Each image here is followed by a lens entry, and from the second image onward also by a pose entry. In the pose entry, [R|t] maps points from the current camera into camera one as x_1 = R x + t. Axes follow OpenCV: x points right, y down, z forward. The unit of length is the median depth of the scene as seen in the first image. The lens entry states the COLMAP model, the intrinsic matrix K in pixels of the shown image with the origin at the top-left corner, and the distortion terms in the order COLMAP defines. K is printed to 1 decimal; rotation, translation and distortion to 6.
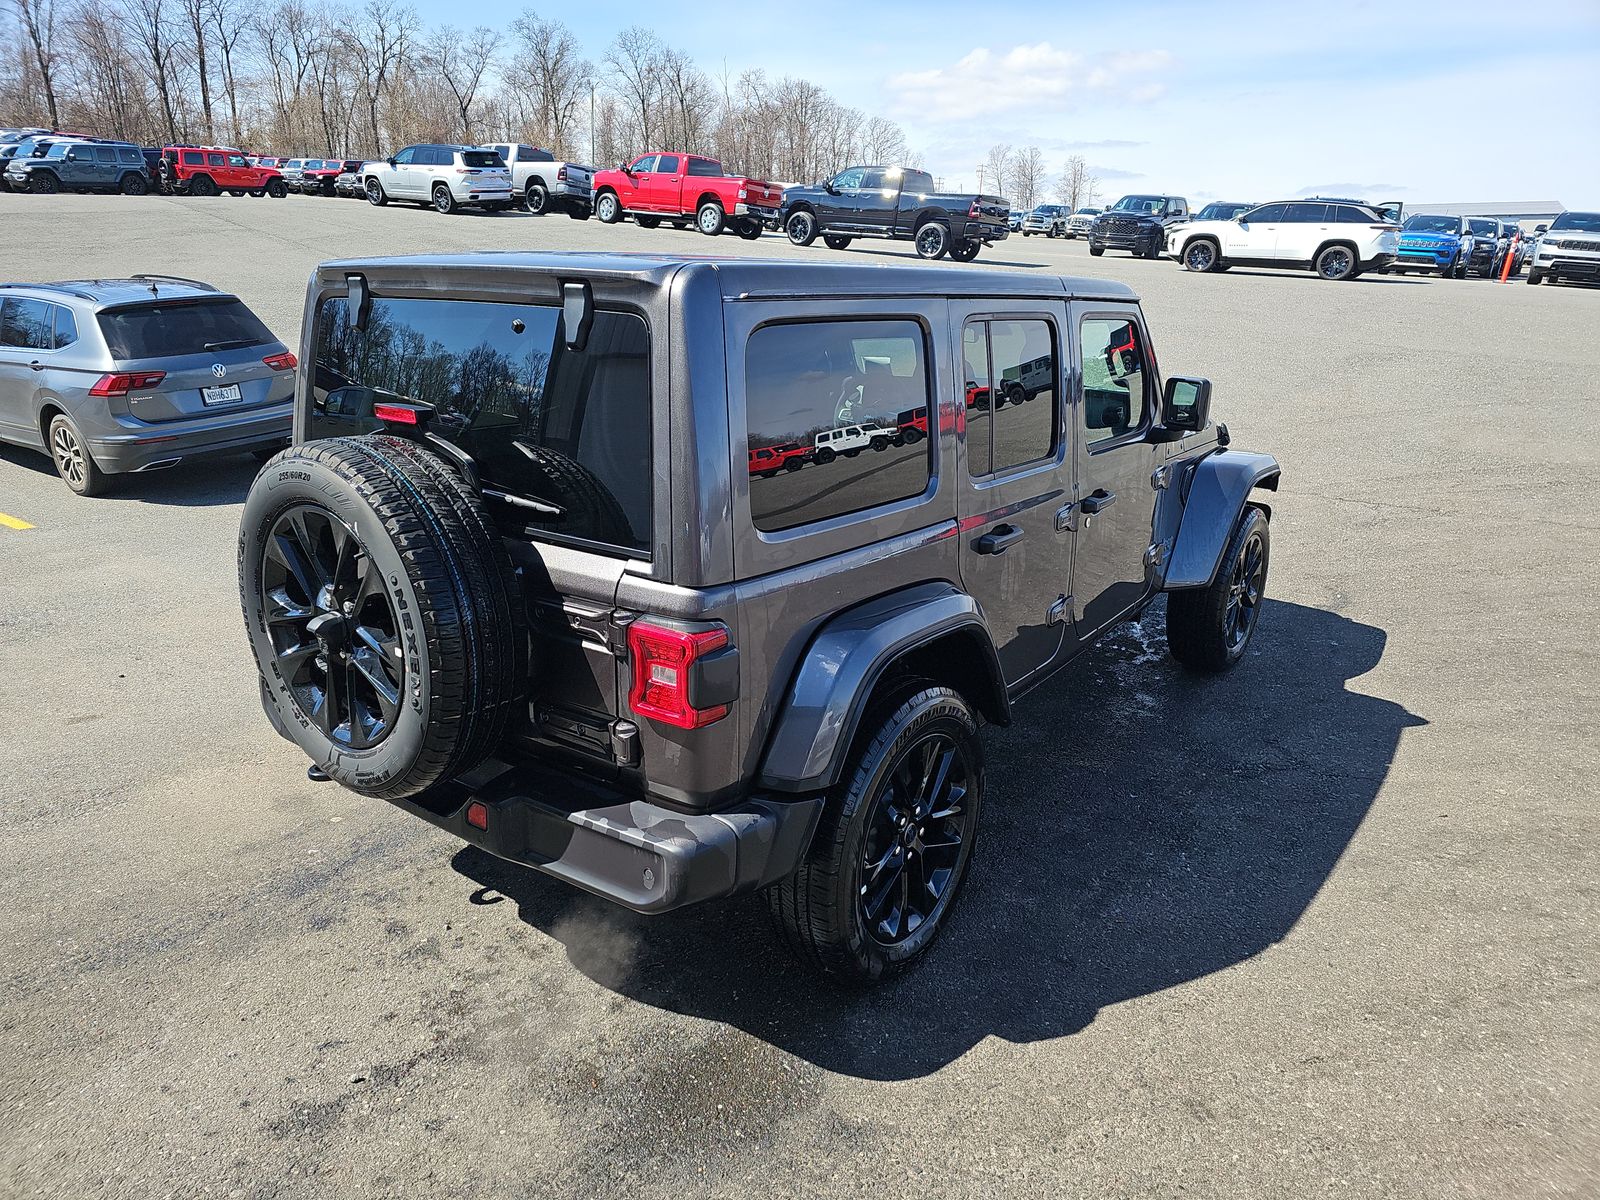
lens RADIAL K [[1056.5, 0, 795.5], [0, 1056.5, 596.1], [0, 0, 1]] dist [0.069943, -0.065711]
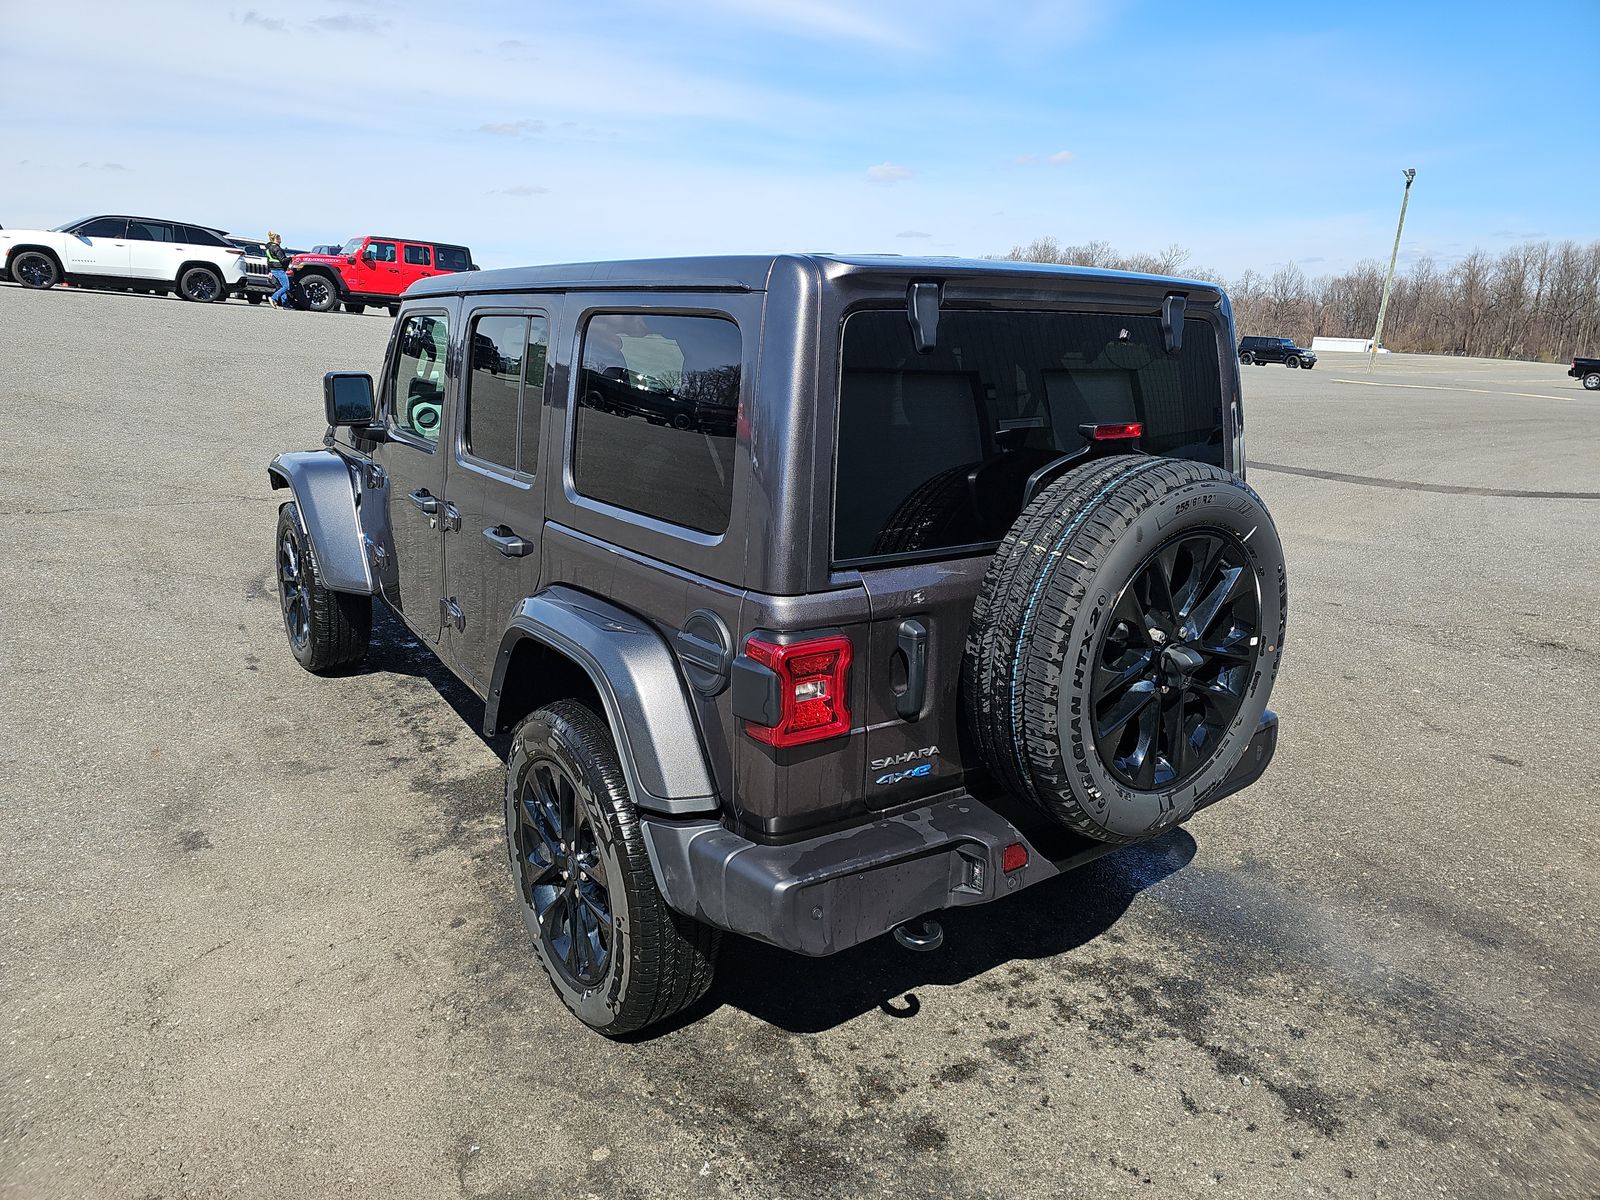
lens RADIAL K [[1056.5, 0, 795.5], [0, 1056.5, 596.1], [0, 0, 1]] dist [0.069943, -0.065711]
pose [[0.290279, -0.246619, 0.924617, -1.027627], [0.250495, 0.952113, 0.175311, -0.202302], [-0.923575, 0.180723, 0.338155, 0.734310]]
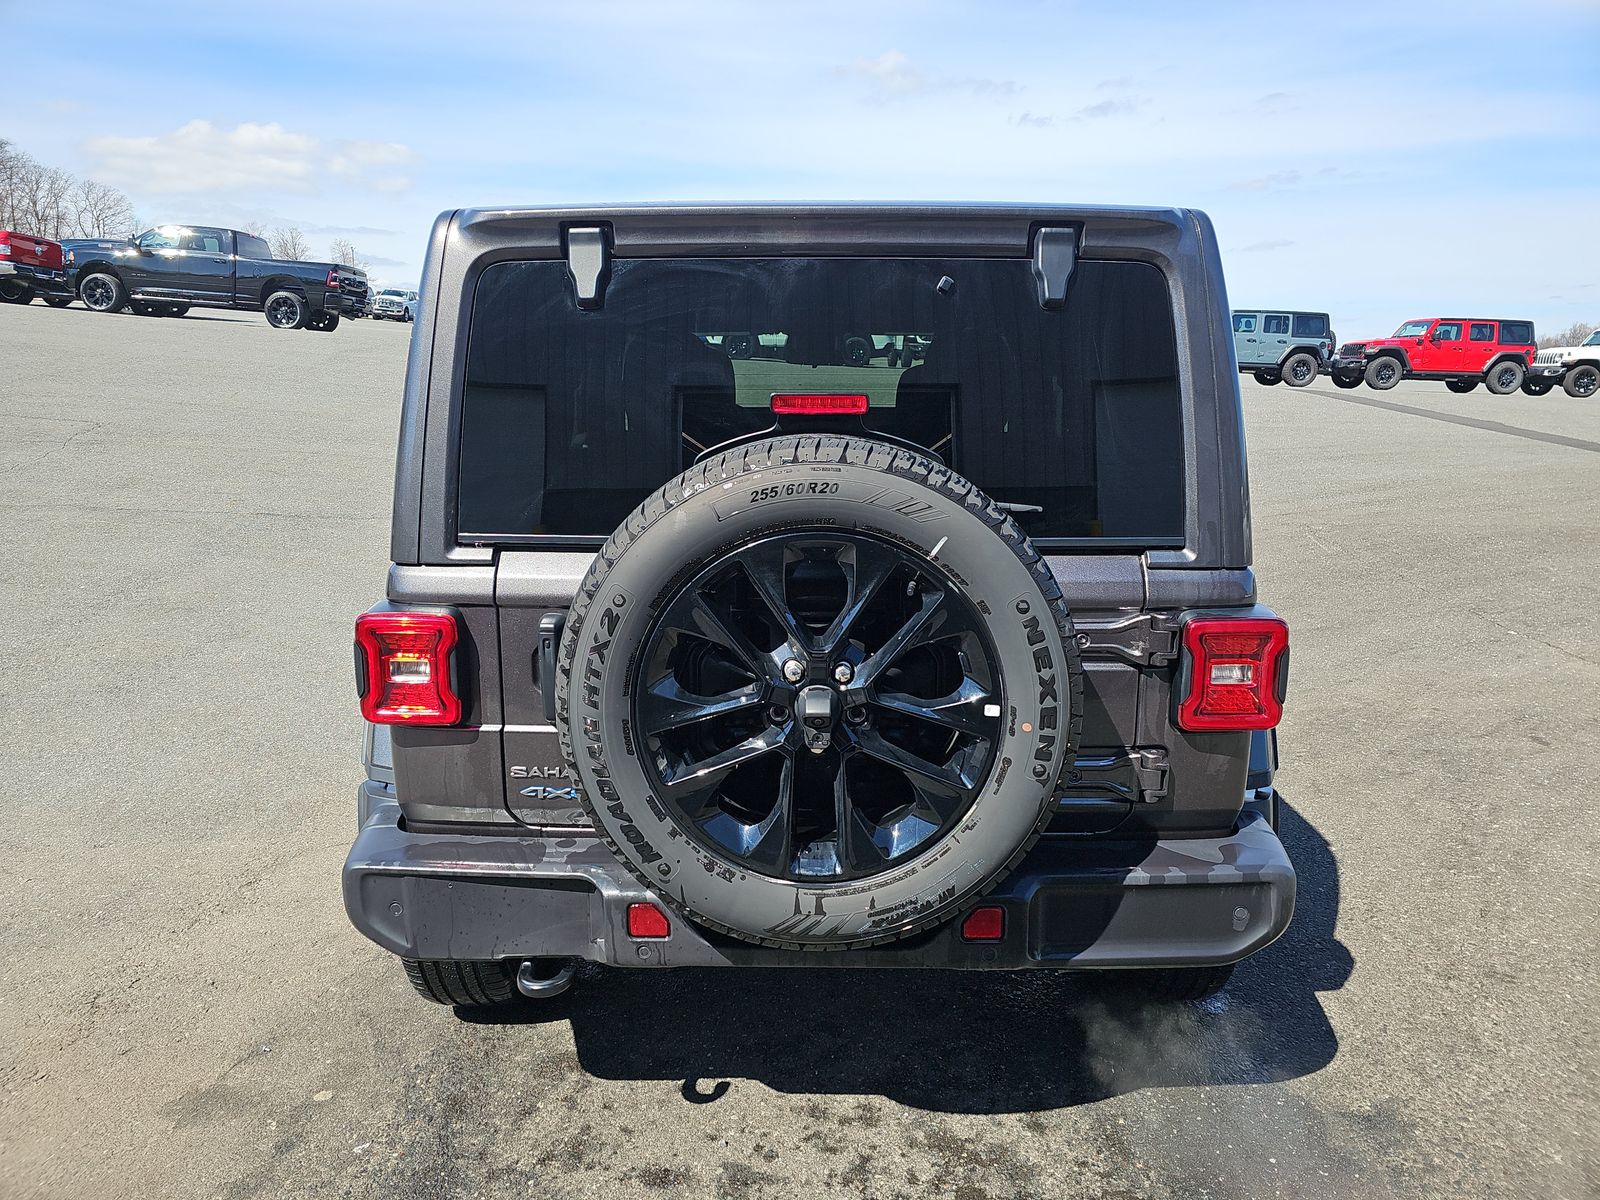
lens RADIAL K [[1056.5, 0, 795.5], [0, 1056.5, 596.1], [0, 0, 1]] dist [0.069943, -0.065711]
pose [[0.804192, -0.135731, 0.578664, -0.618600], [0.178748, 0.983736, -0.017668, -0.024748], [-0.566855, 0.117643, 0.815374, 0.332934]]
